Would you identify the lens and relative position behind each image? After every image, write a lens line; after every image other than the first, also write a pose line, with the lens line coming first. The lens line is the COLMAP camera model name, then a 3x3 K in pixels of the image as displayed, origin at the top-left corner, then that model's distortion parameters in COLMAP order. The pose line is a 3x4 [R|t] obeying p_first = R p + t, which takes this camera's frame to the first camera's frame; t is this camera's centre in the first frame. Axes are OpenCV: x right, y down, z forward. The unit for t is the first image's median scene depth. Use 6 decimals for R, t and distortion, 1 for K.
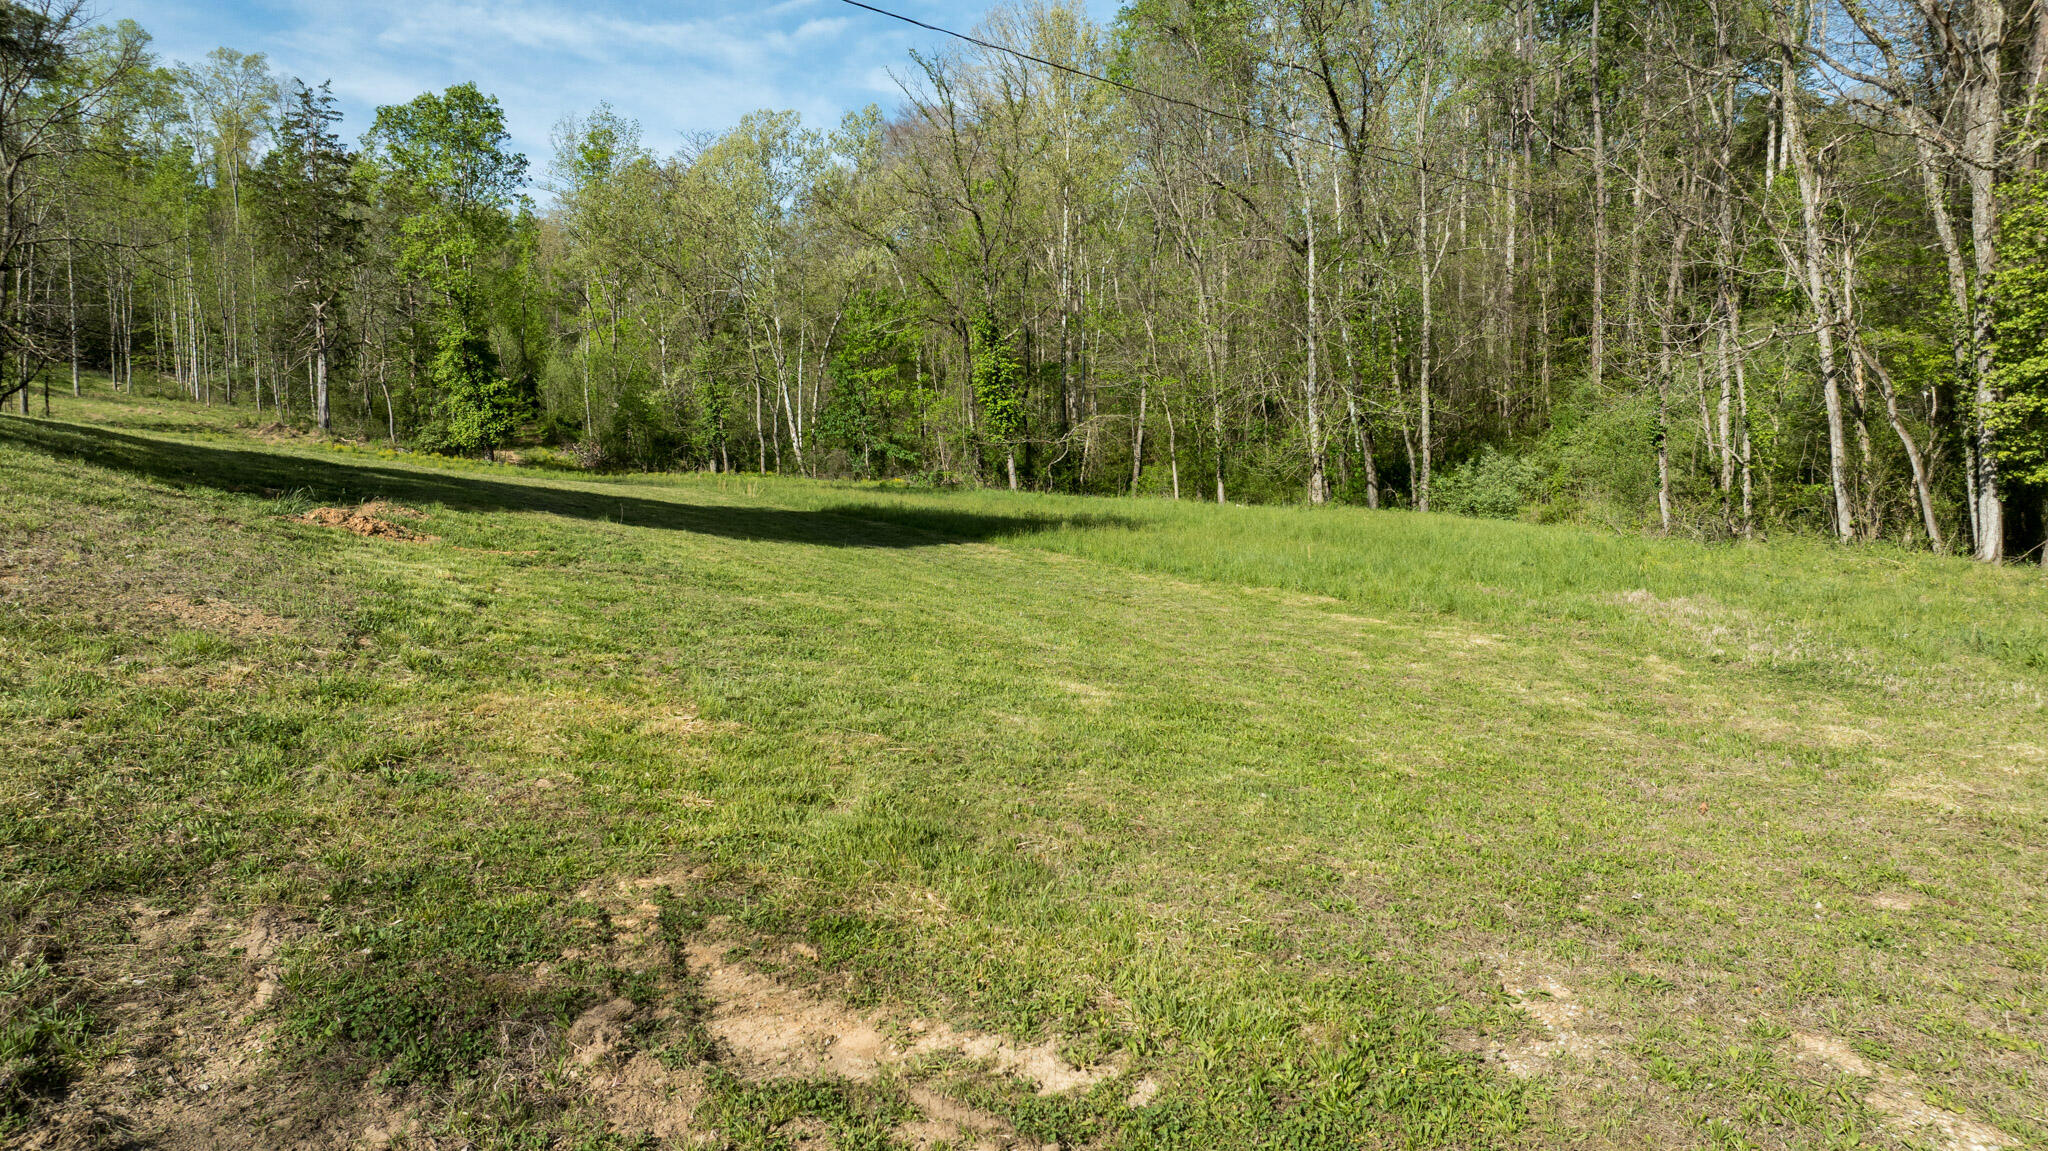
lens RADIAL K [[1438.9, 0, 1024.0], [0, 1438.9, 575.5], [0, 0, 1]] dist [-0.053364, 0.060348]
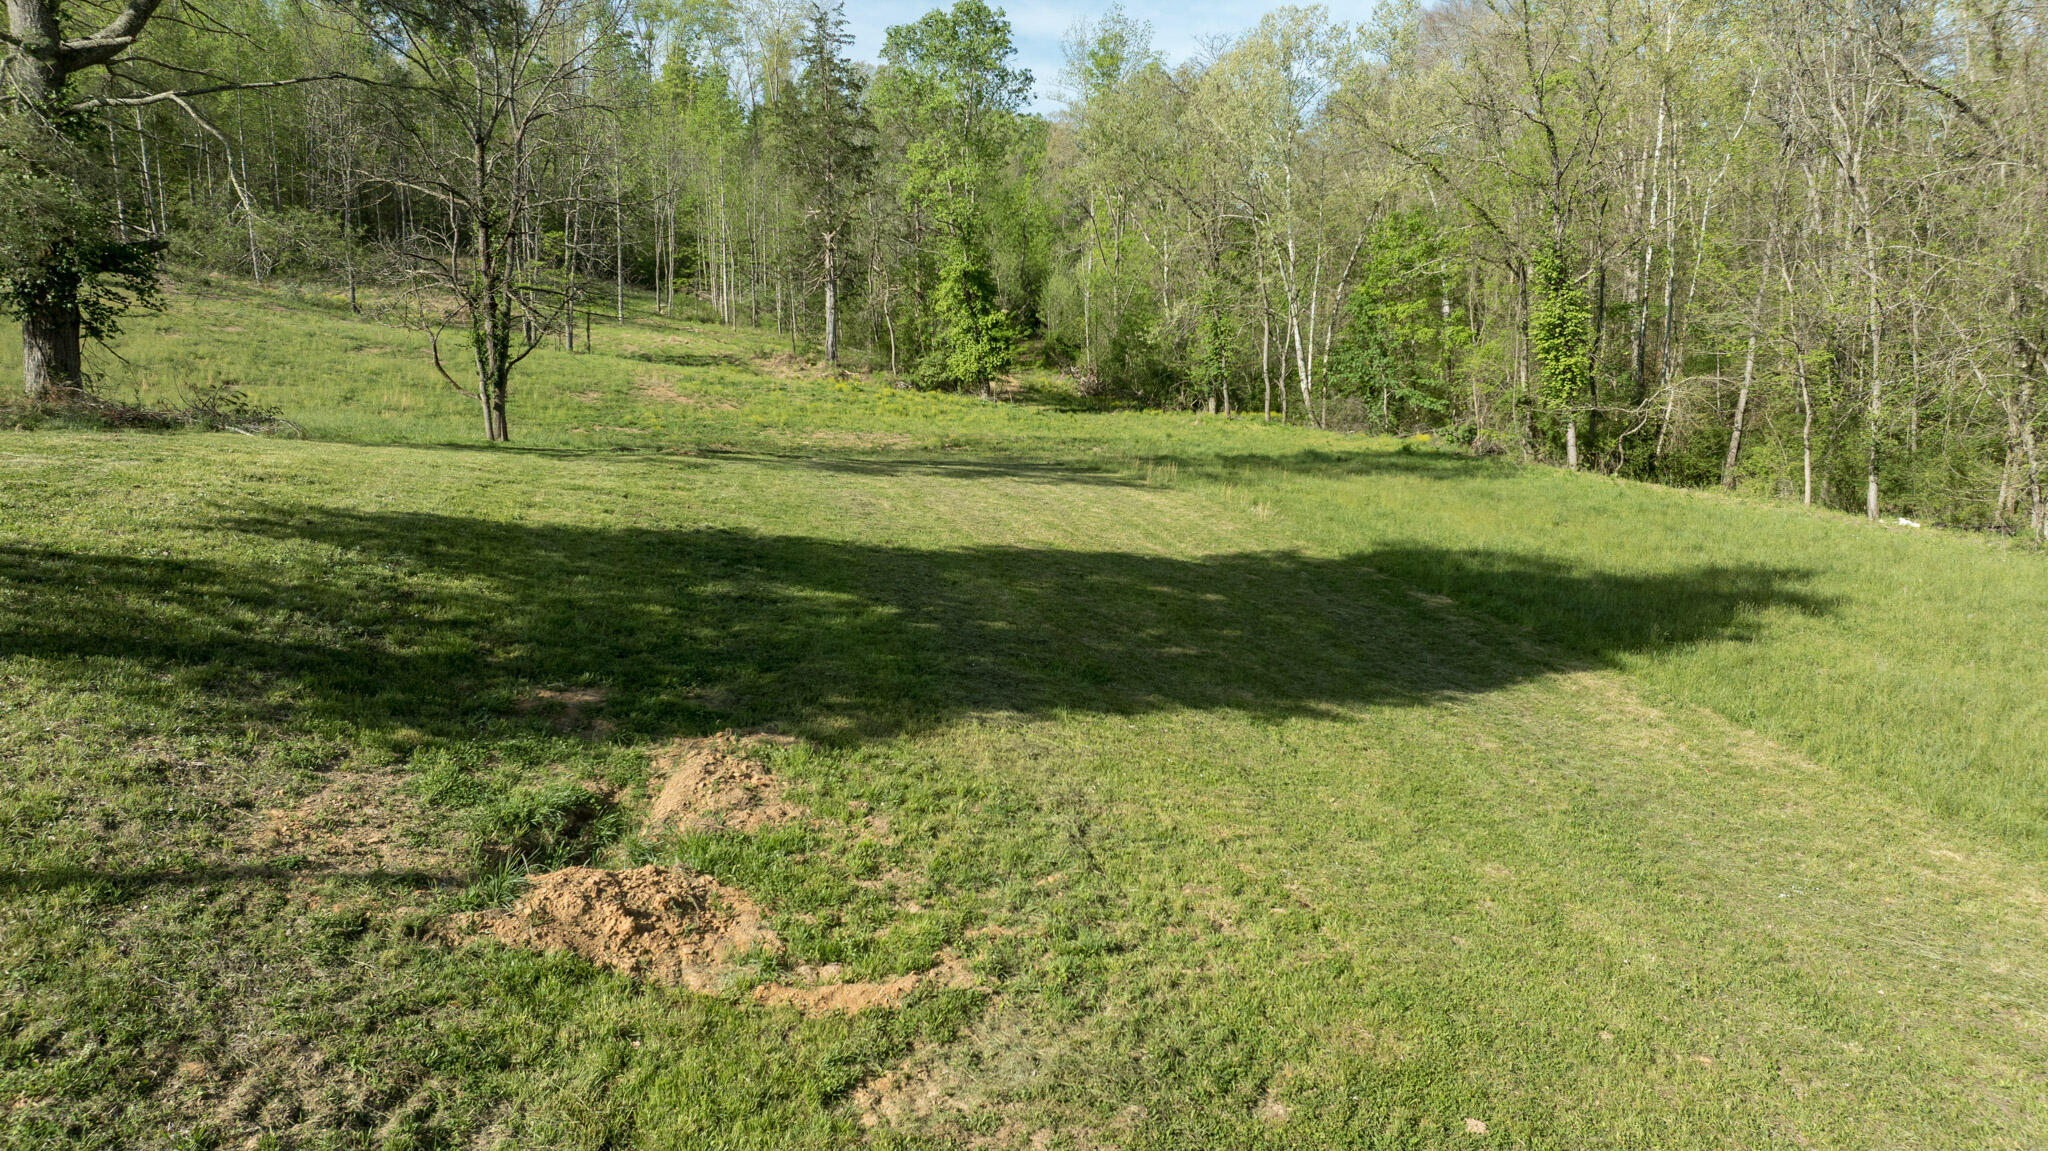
lens RADIAL K [[1418.3, 0, 1035.2], [0, 1418.3, 571.2], [0, 0, 1]] dist [-0.001641, -0.002858]
pose [[0.944893, 0.061805, -0.321493, -0.024852], [-0.038523, 0.996186, 0.078290, -0.038187], [0.325105, -0.061591, 0.943670, 0.094696]]
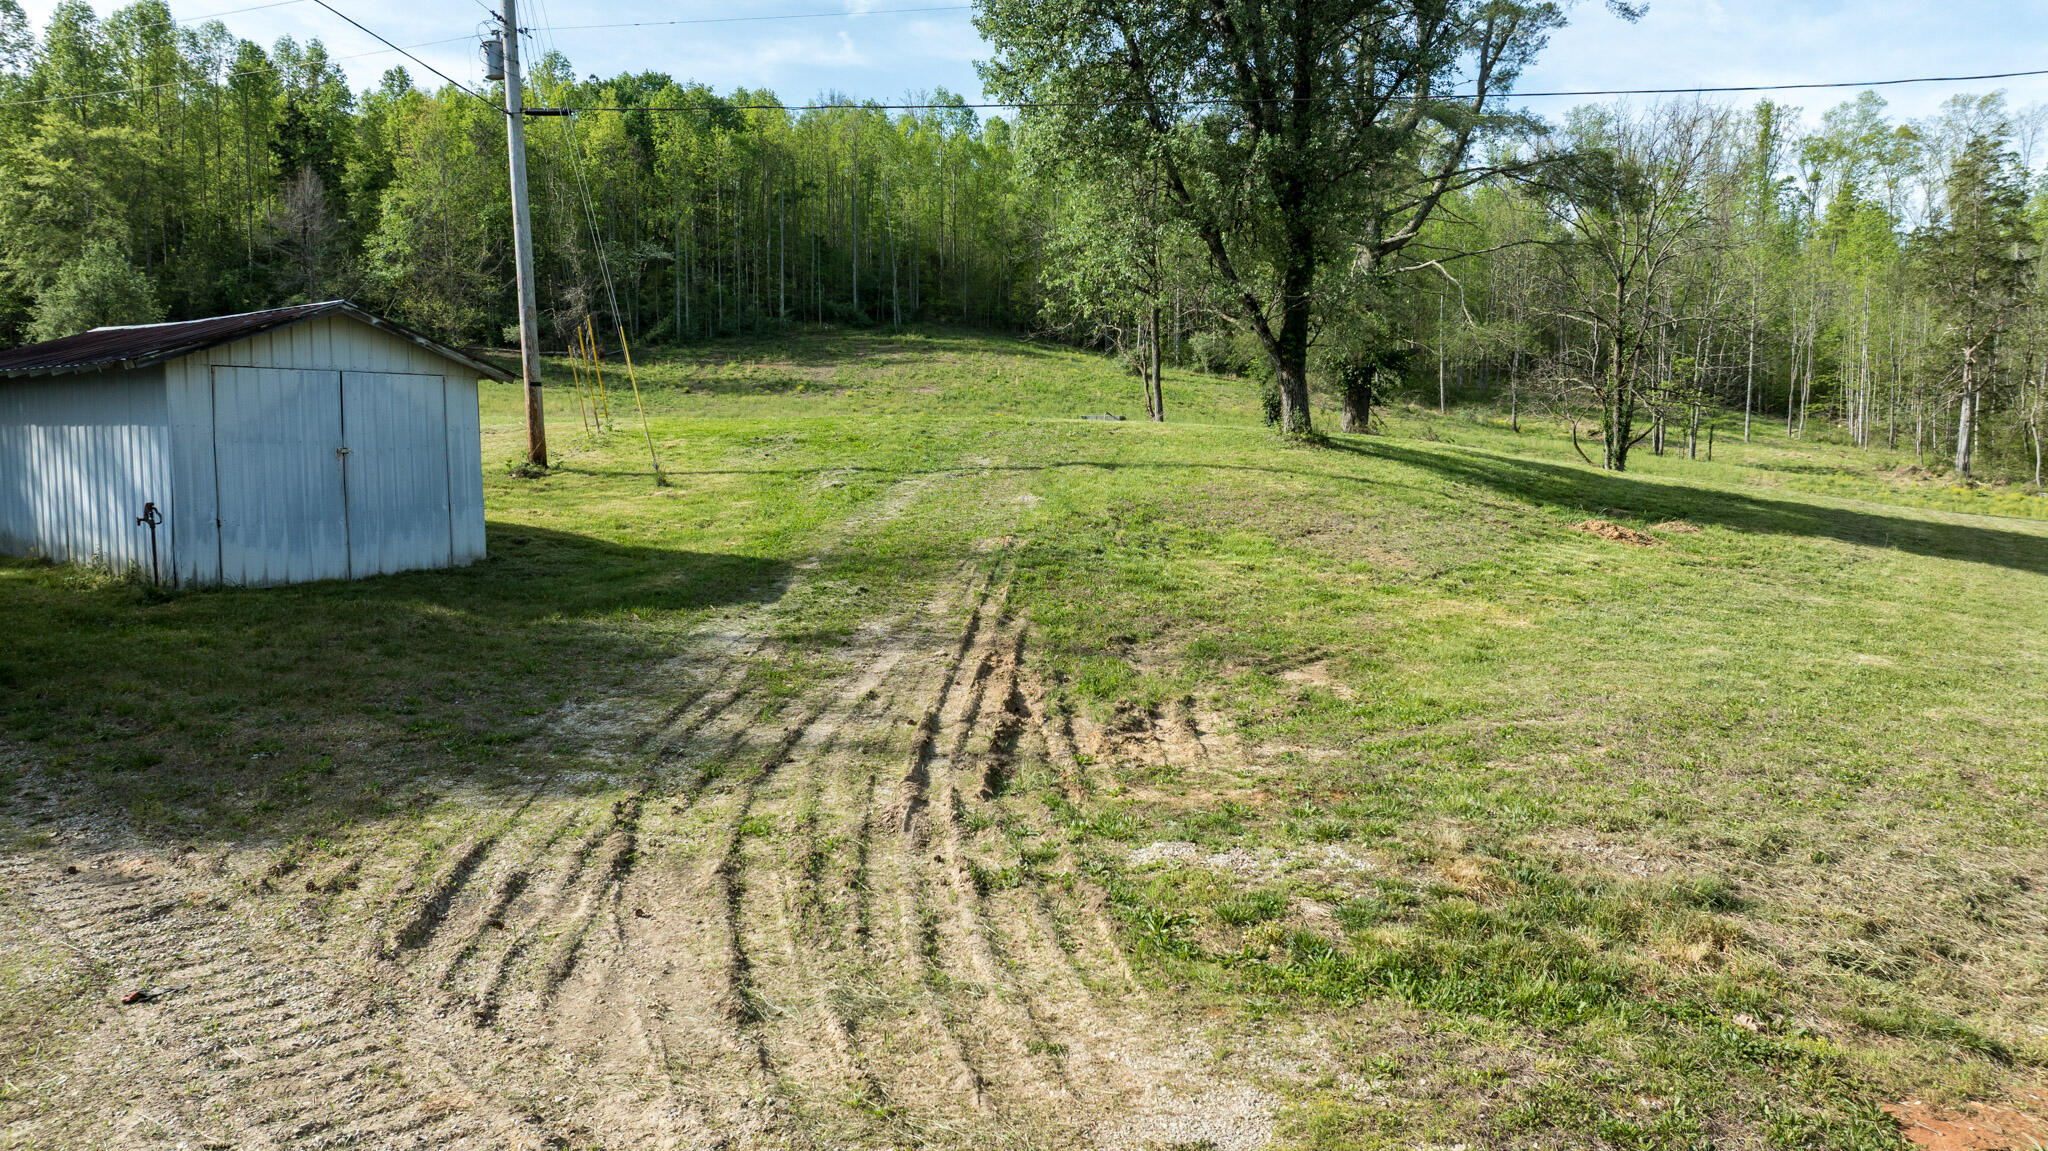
lens RADIAL K [[1427.0, 0, 1024.0], [0, 1427.0, 575.5], [0, 0, 1]] dist [-0.022281, -0.000027]
pose [[0.453233, 0.069100, -0.888710, 0.098687], [-0.096110, 0.994967, 0.028347, 0.004666], [0.886196, 0.072566, 0.457593, -0.036083]]
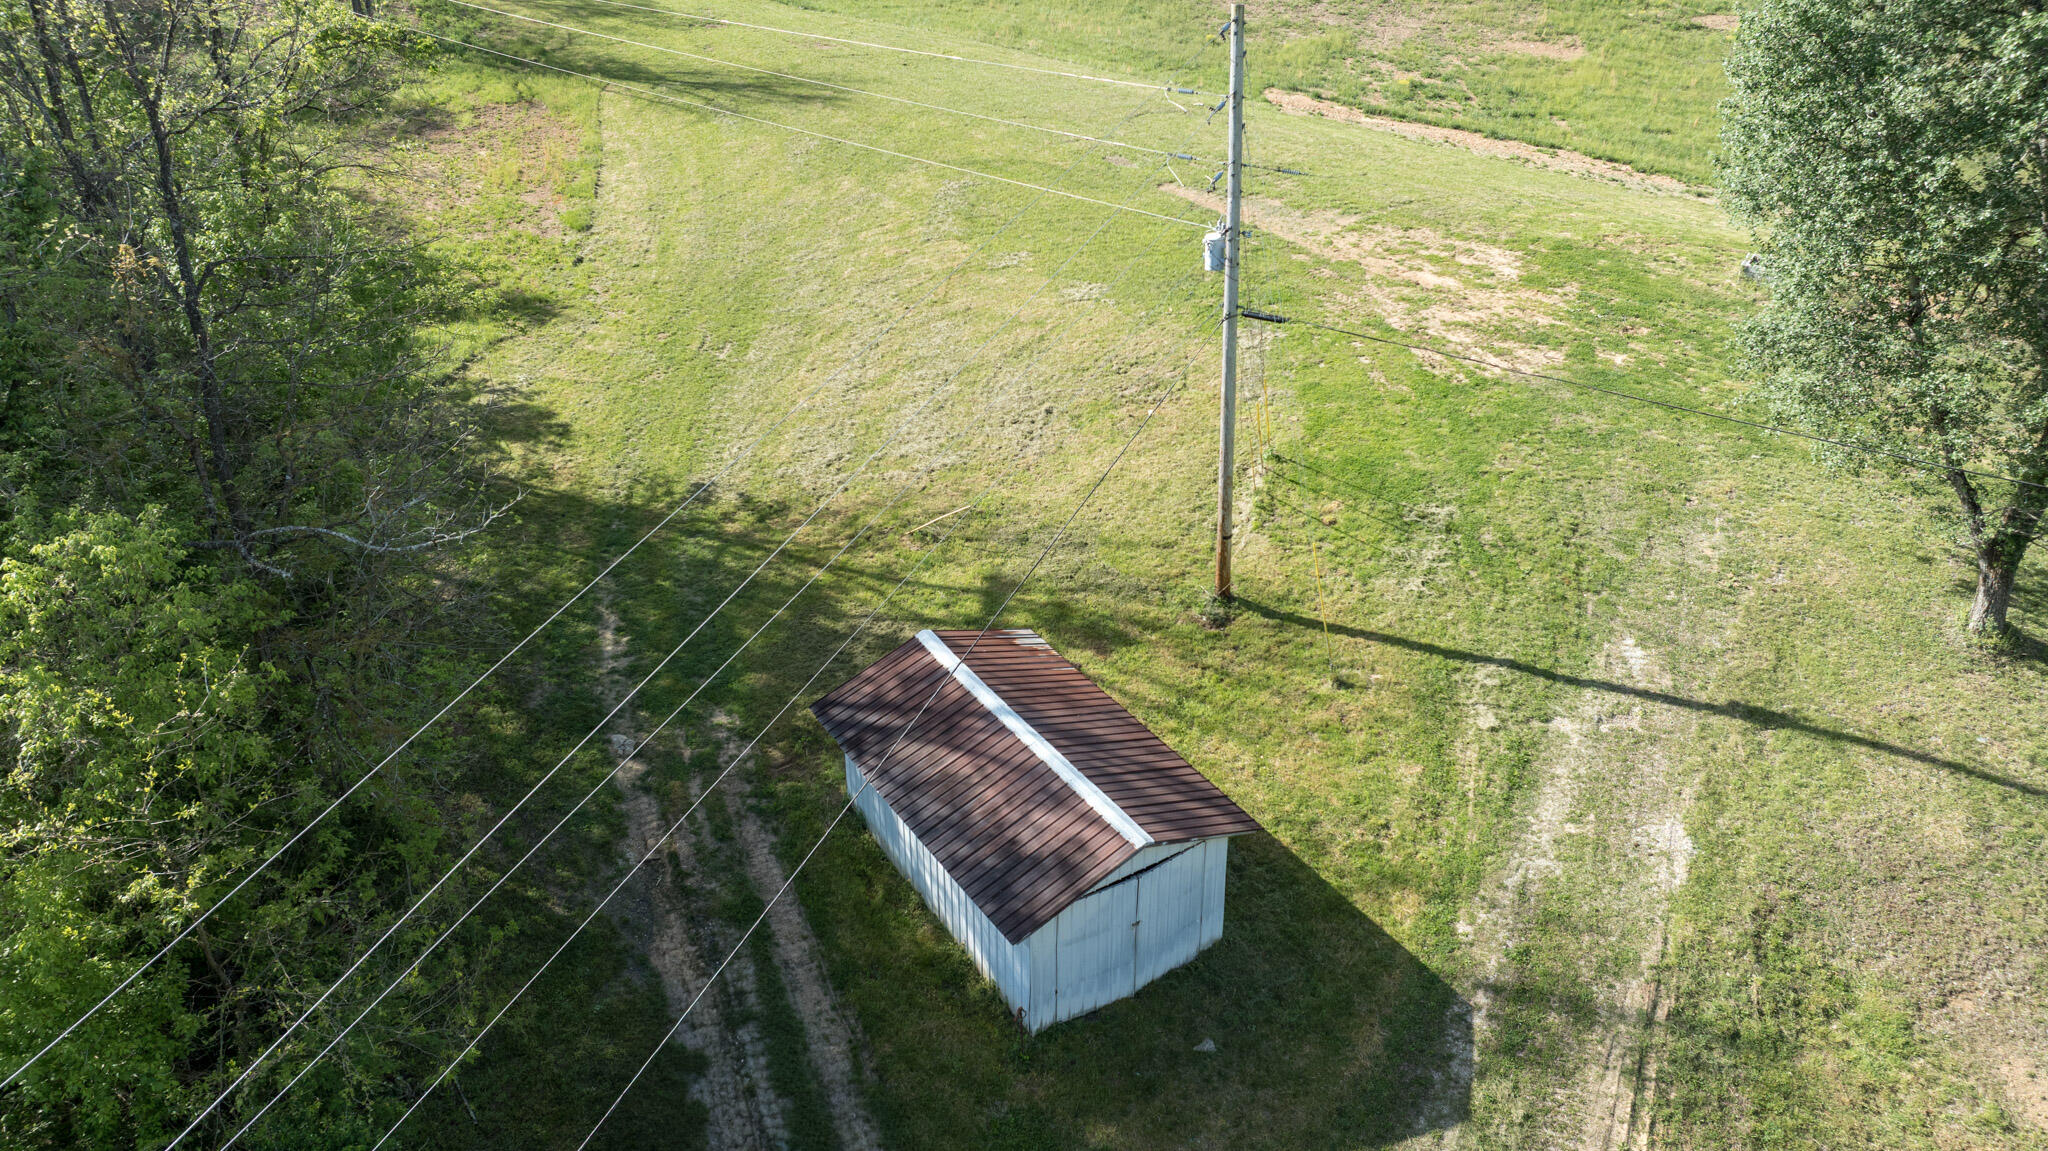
lens RADIAL K [[1427.0, 0, 1024.0], [0, 1427.0, 575.5], [0, 0, 1]] dist [-0.022281, -0.000027]
pose [[0.107428, 0.514356, -0.850821, 0.069987], [-0.106433, 0.856806, 0.504535, -0.160632], [0.988499, 0.036355, 0.146790, -0.085441]]
